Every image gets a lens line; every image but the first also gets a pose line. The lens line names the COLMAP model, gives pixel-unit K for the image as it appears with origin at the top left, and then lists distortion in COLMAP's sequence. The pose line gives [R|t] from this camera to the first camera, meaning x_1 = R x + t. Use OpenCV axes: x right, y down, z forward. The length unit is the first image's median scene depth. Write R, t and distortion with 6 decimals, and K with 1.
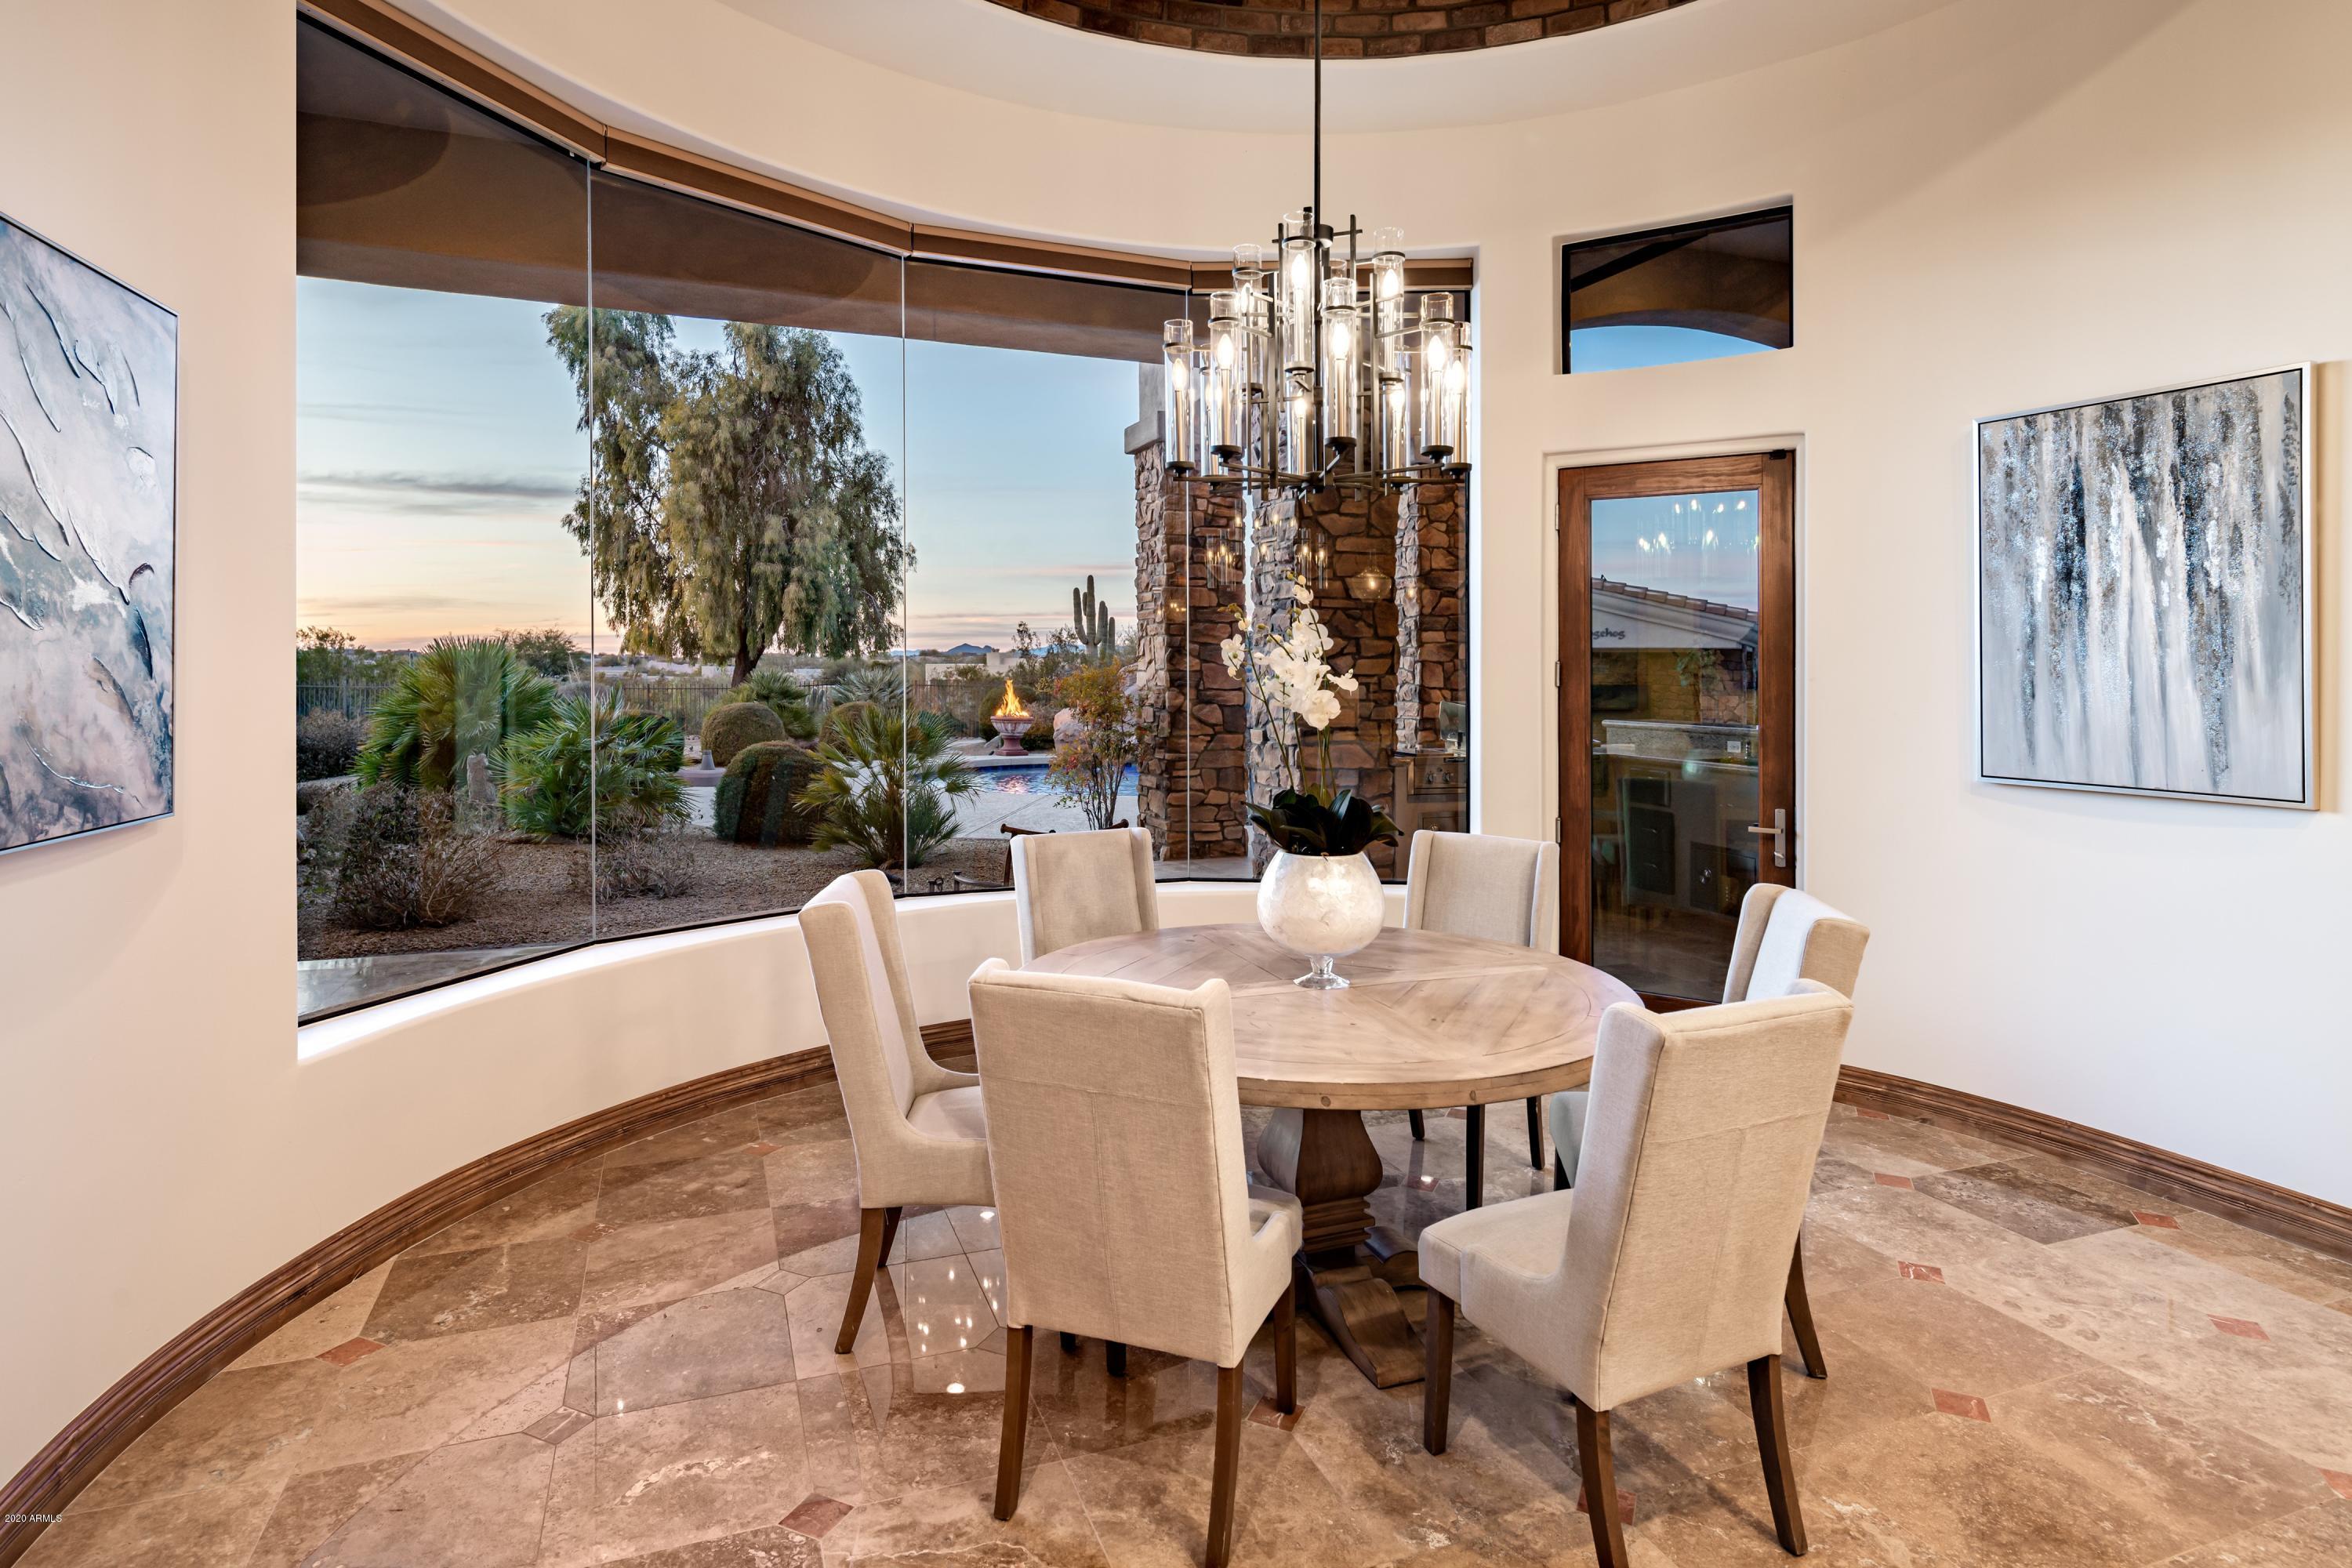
lens RADIAL K [[1274.4, 0, 1168.5], [0, 1274.4, 652.6], [0, 0, 1]] dist [0.001445, -0.001007]
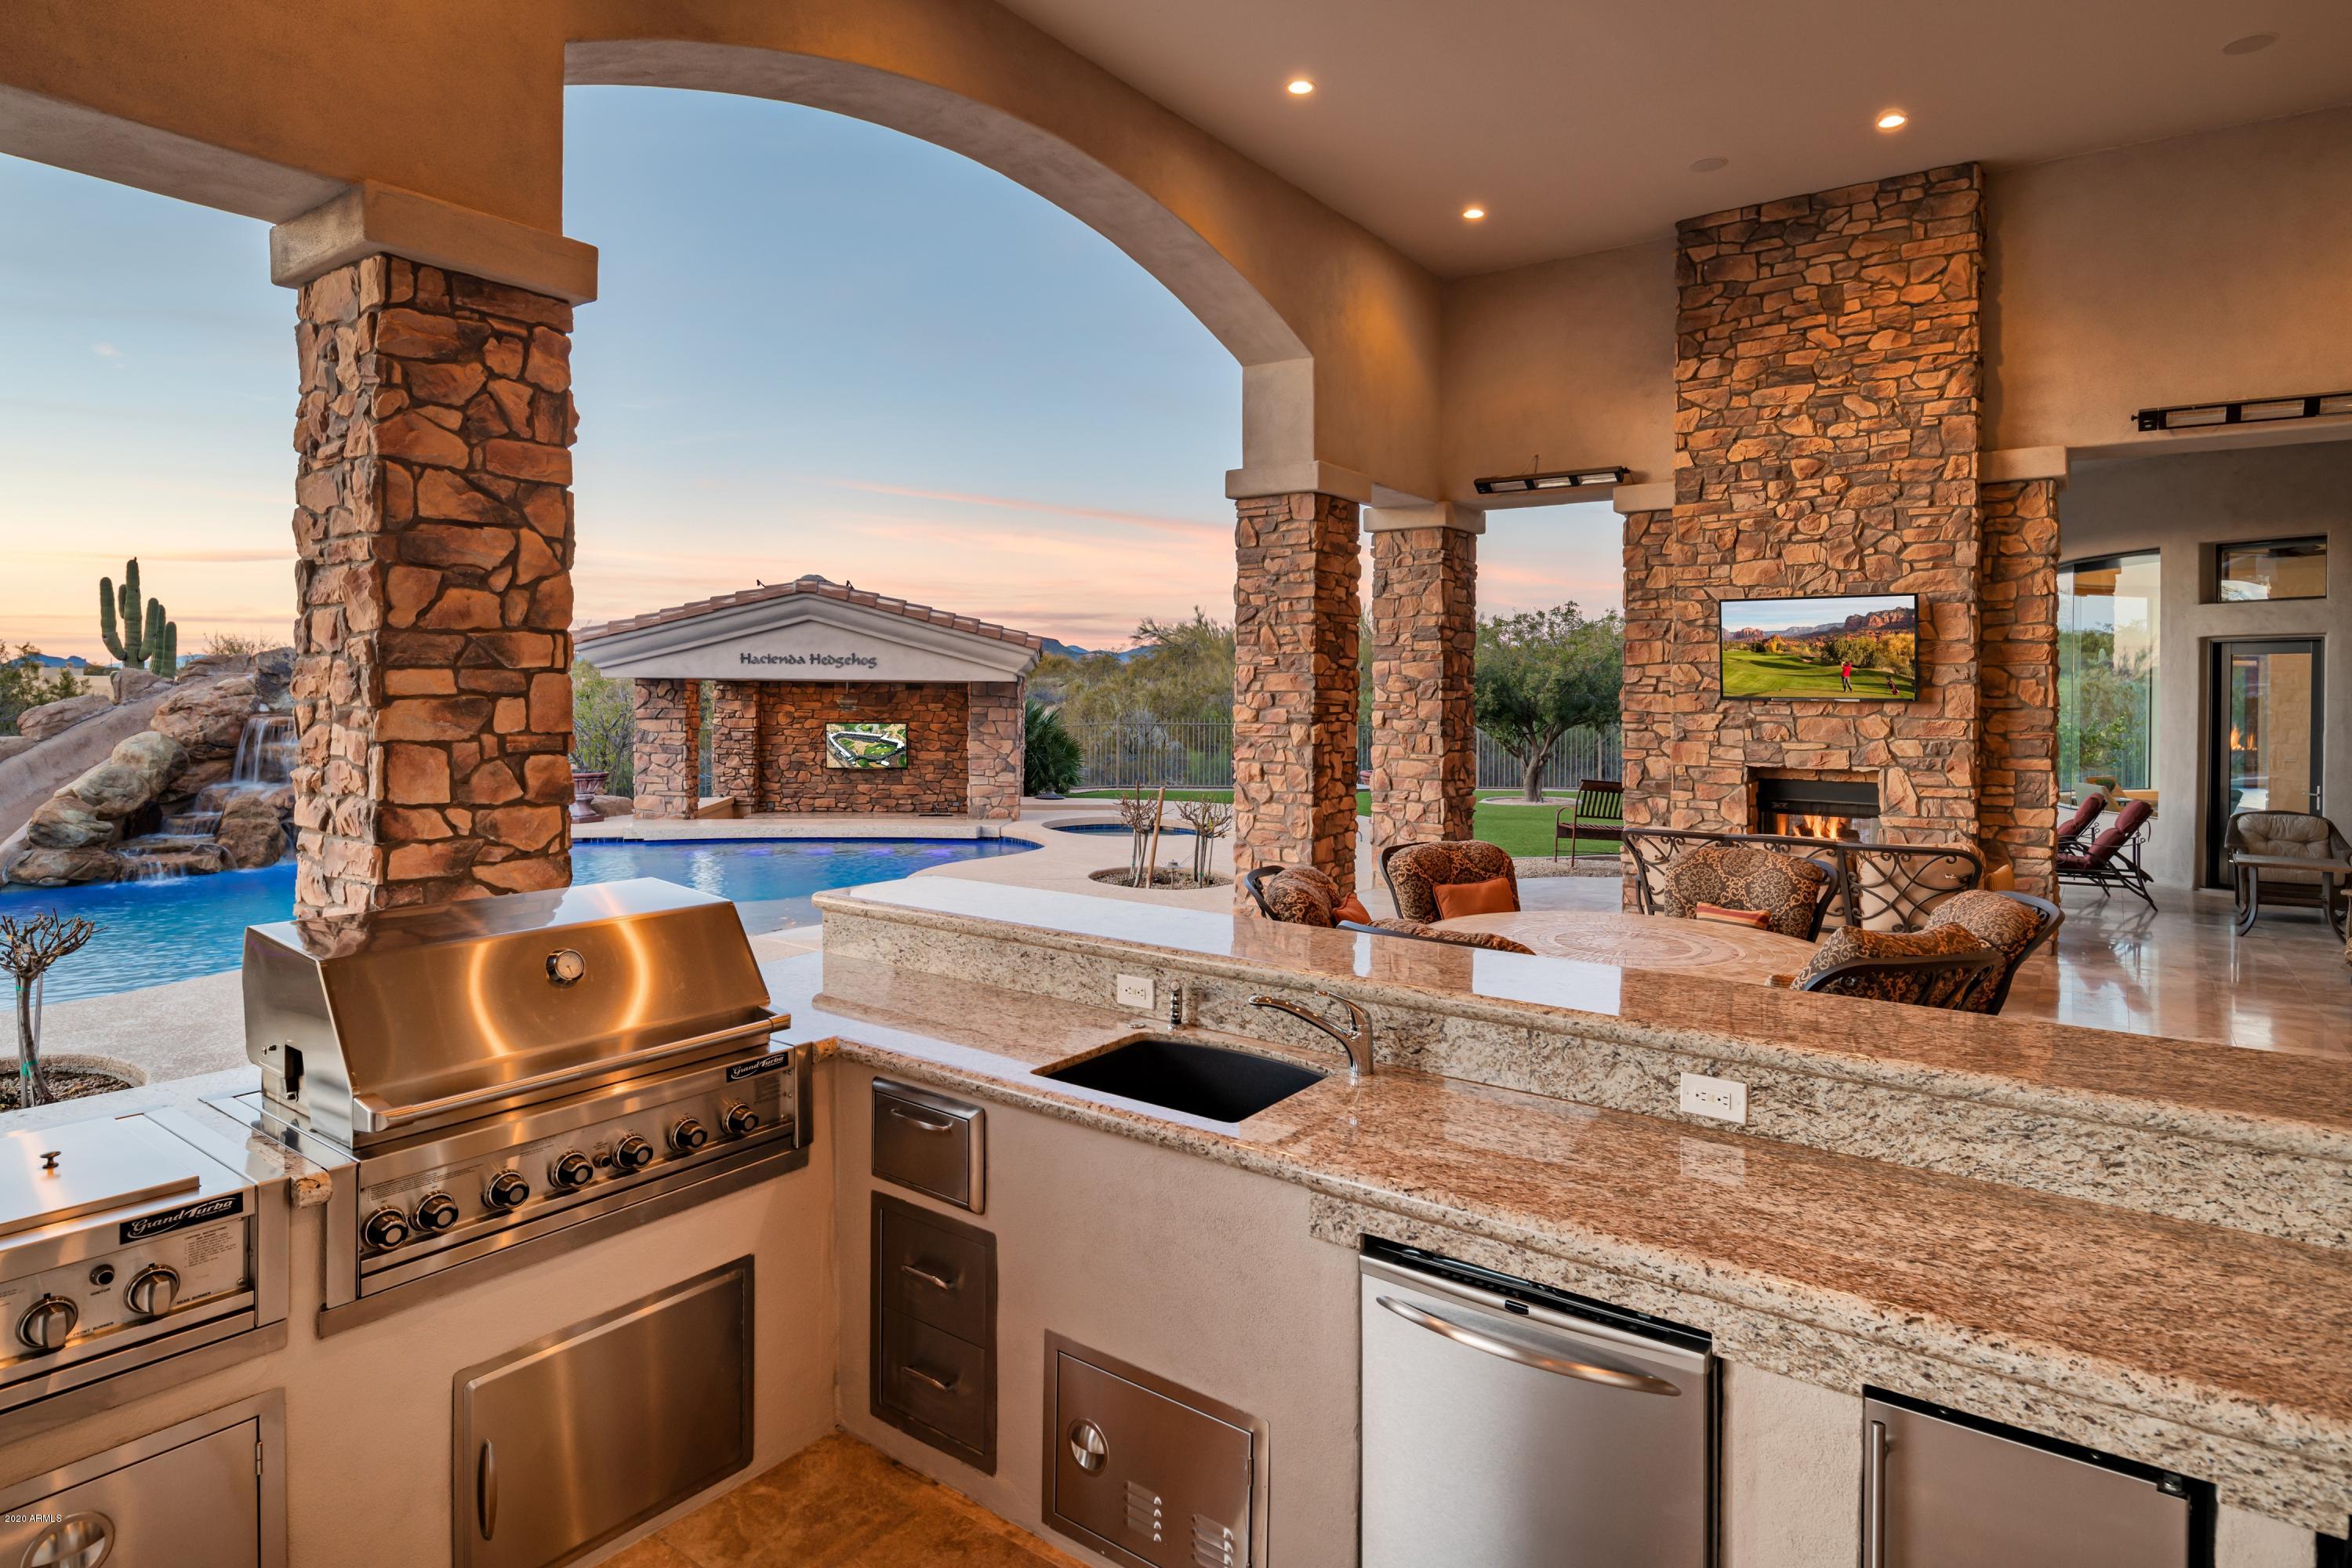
lens RADIAL K [[1274.4, 0, 1168.5], [0, 1274.4, 652.6], [0, 0, 1]] dist [0.001445, -0.001007]
pose [[0.843661, 0.015937, 0.536640, 0.189820], [-0.008552, 0.999831, -0.016249, -0.017273], [-0.536809, 0.009119, 0.843655, 0.519949]]
